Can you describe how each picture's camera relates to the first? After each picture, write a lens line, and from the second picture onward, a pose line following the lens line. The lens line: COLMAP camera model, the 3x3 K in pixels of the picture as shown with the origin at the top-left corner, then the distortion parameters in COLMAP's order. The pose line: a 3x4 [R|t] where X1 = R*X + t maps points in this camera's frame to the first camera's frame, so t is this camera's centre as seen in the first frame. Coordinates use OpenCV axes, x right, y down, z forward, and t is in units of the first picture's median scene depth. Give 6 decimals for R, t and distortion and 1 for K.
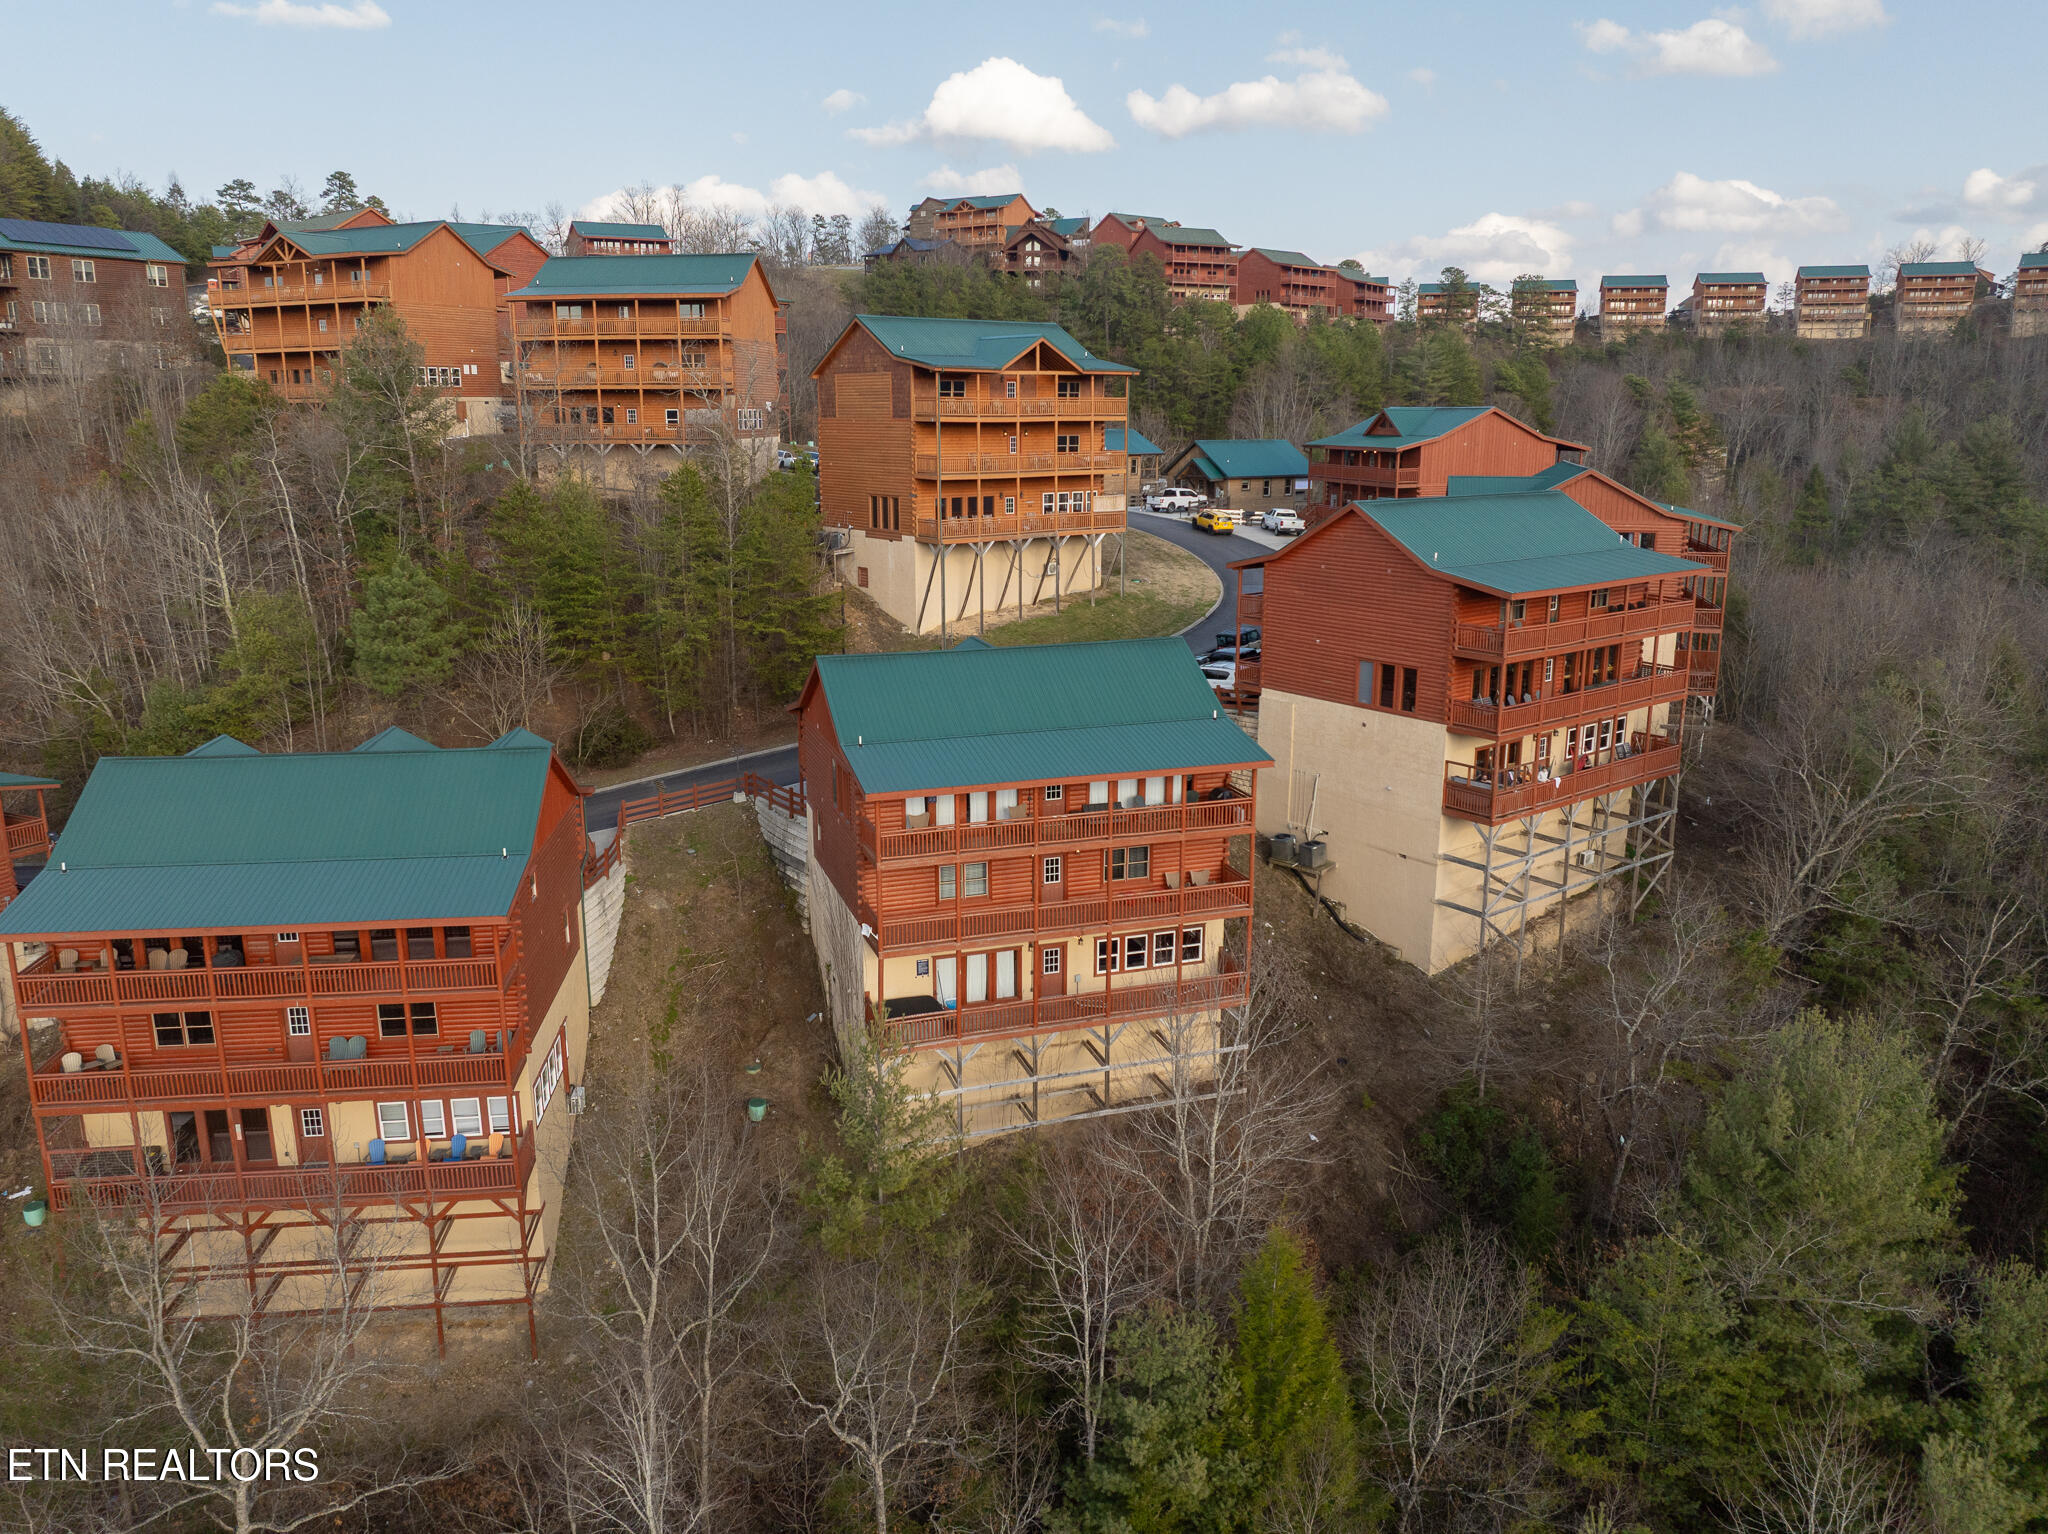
lens RADIAL K [[1444.0, 0, 1024.0], [0, 1444.0, 767.0], [0, 0, 1]] dist [-0.029811, -0.001062]
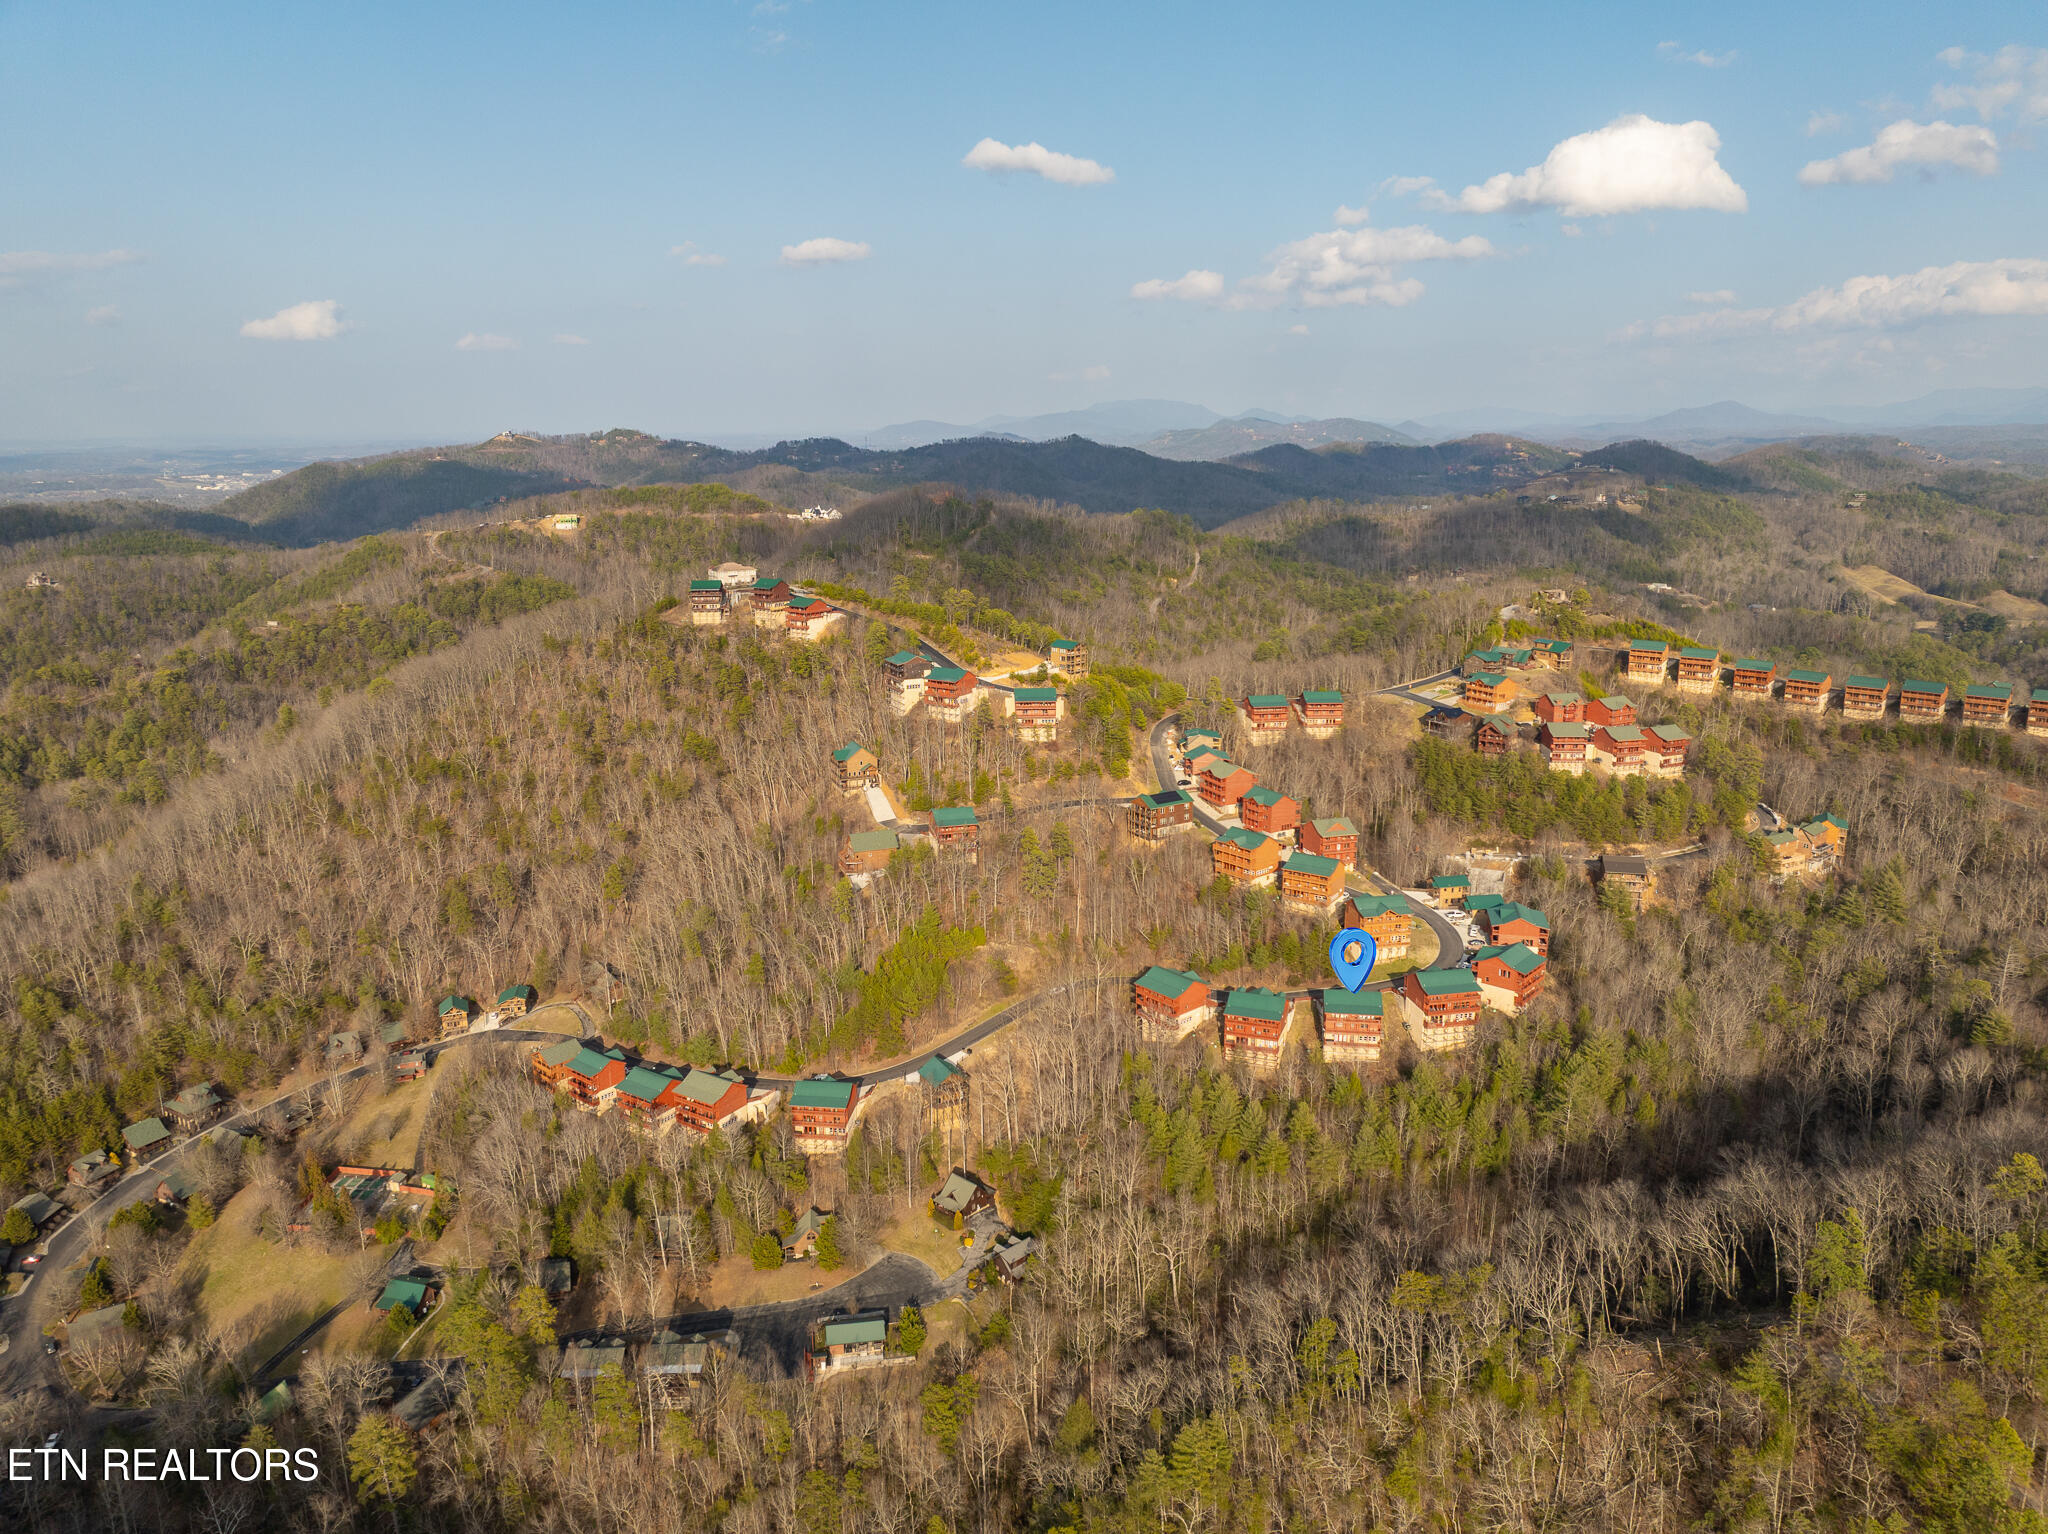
lens RADIAL K [[1444.0, 0, 1024.0], [0, 1444.0, 767.0], [0, 0, 1]] dist [-0.029811, -0.001062]
pose [[0.895102, 0.114353, -0.430947, 1.407989], [-0.109323, 0.993335, 0.036515, -1.213324], [0.432251, 0.014428, 0.901638, -5.823286]]
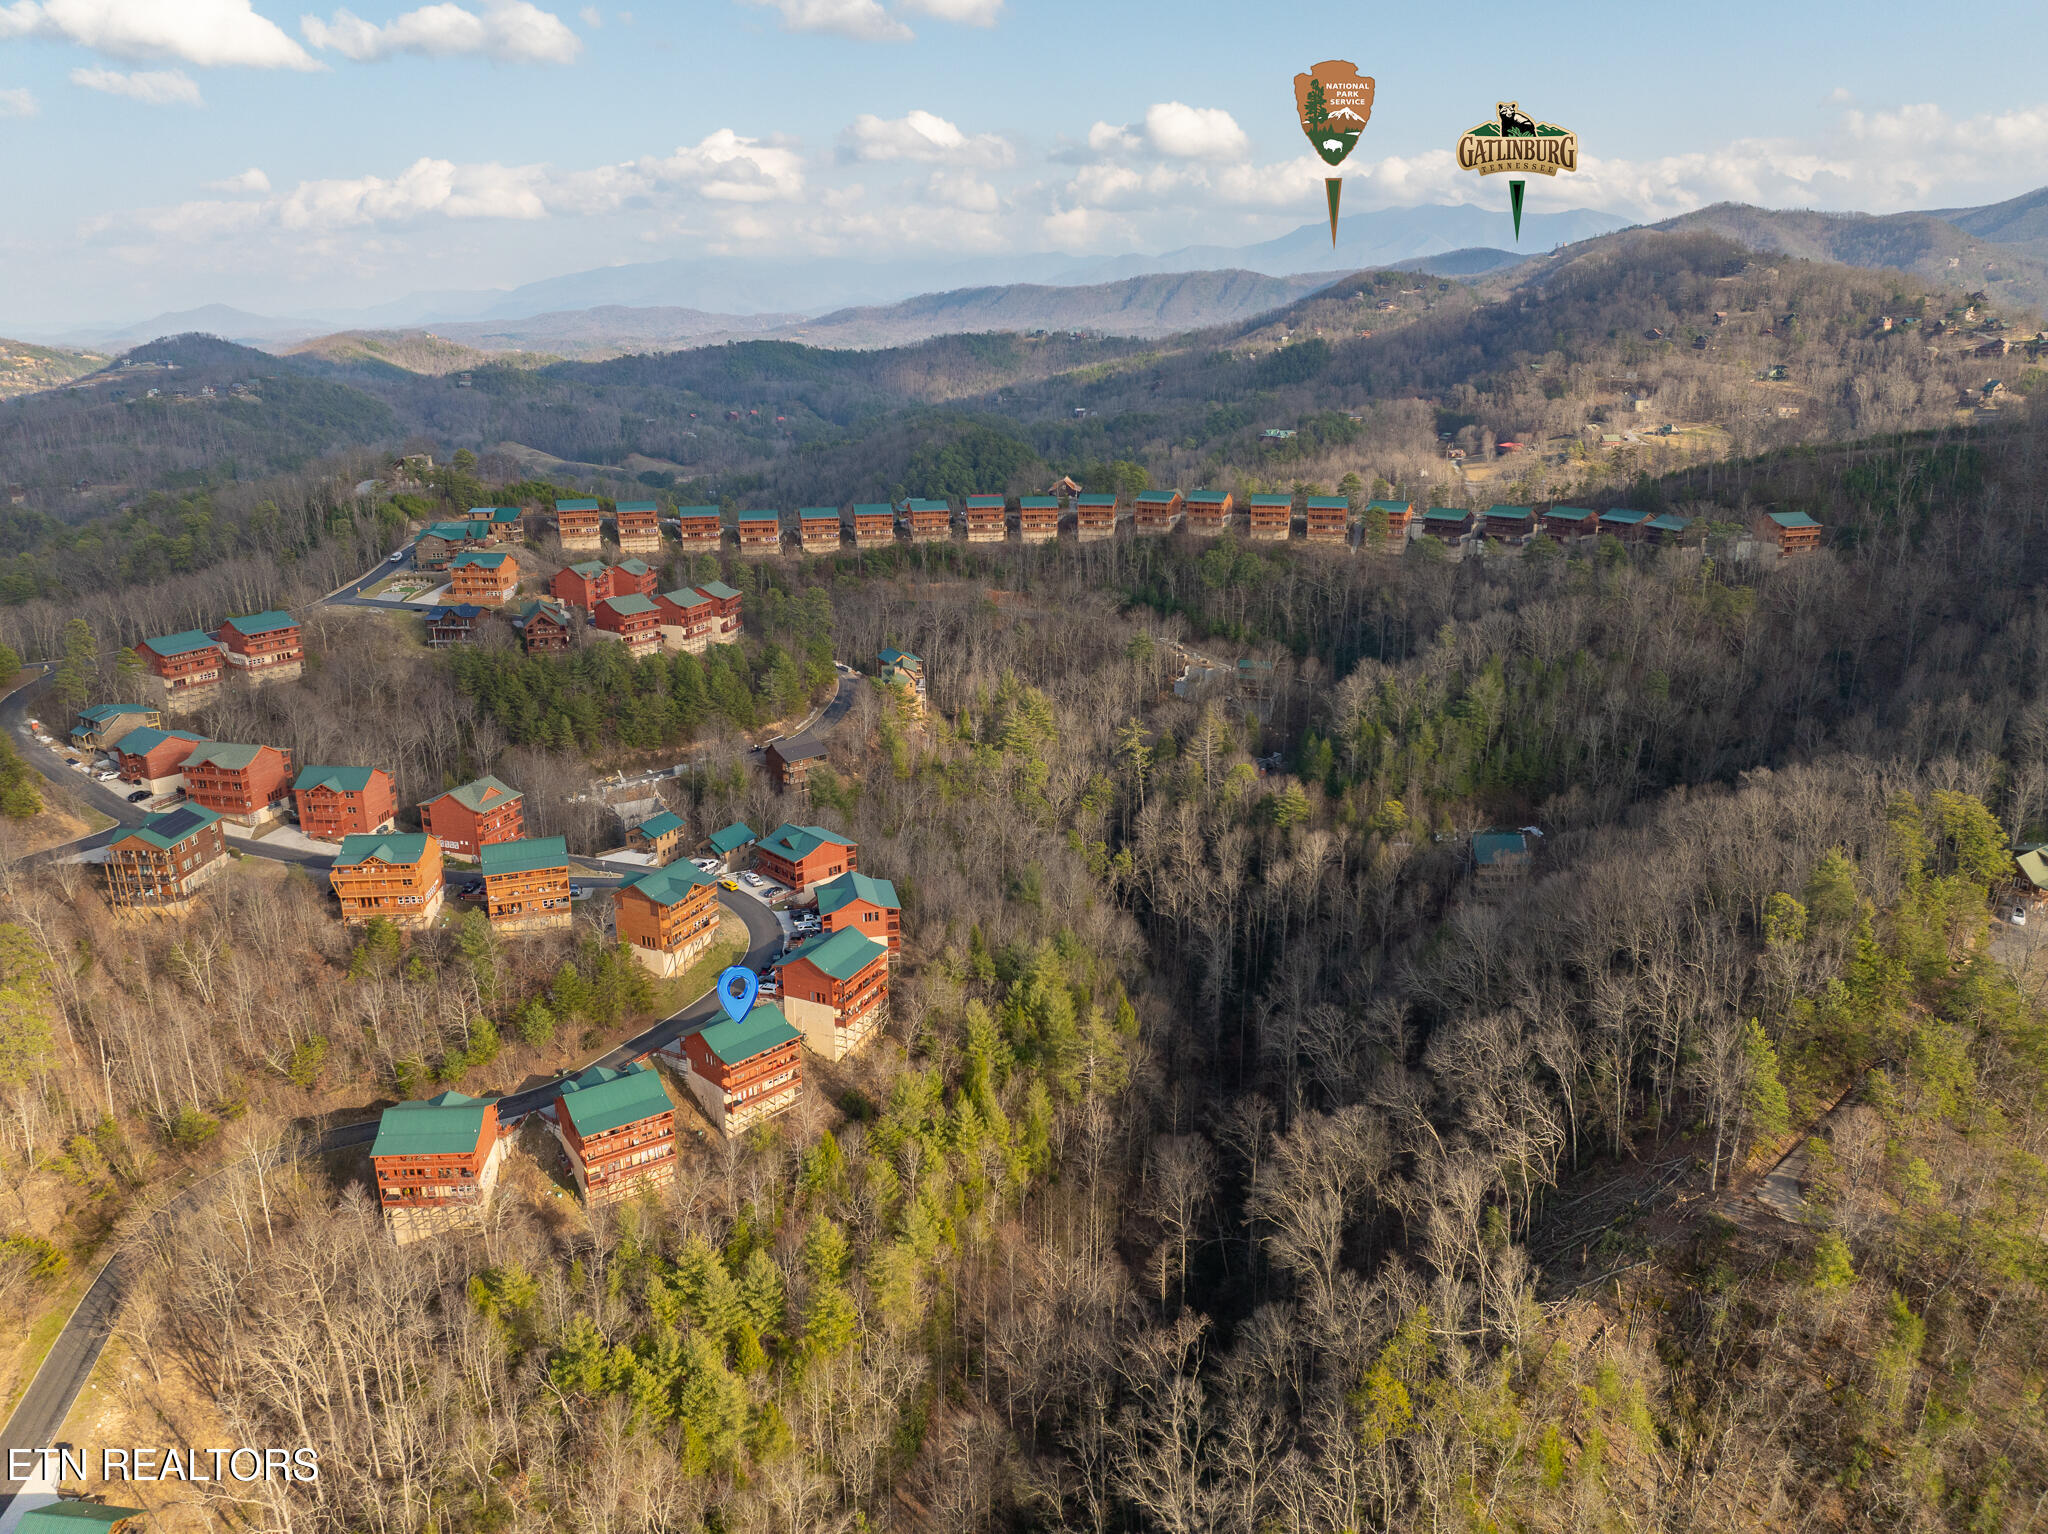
lens RADIAL K [[1444.0, 0, 1024.0], [0, 1444.0, 767.0], [0, 0, 1]] dist [-0.029811, -0.001062]
pose [[0.882368, -0.130142, 0.452206, -1.129485], [0.099711, 0.990882, 0.090608, -1.146766], [-0.459875, -0.034860, 0.887299, -3.259956]]
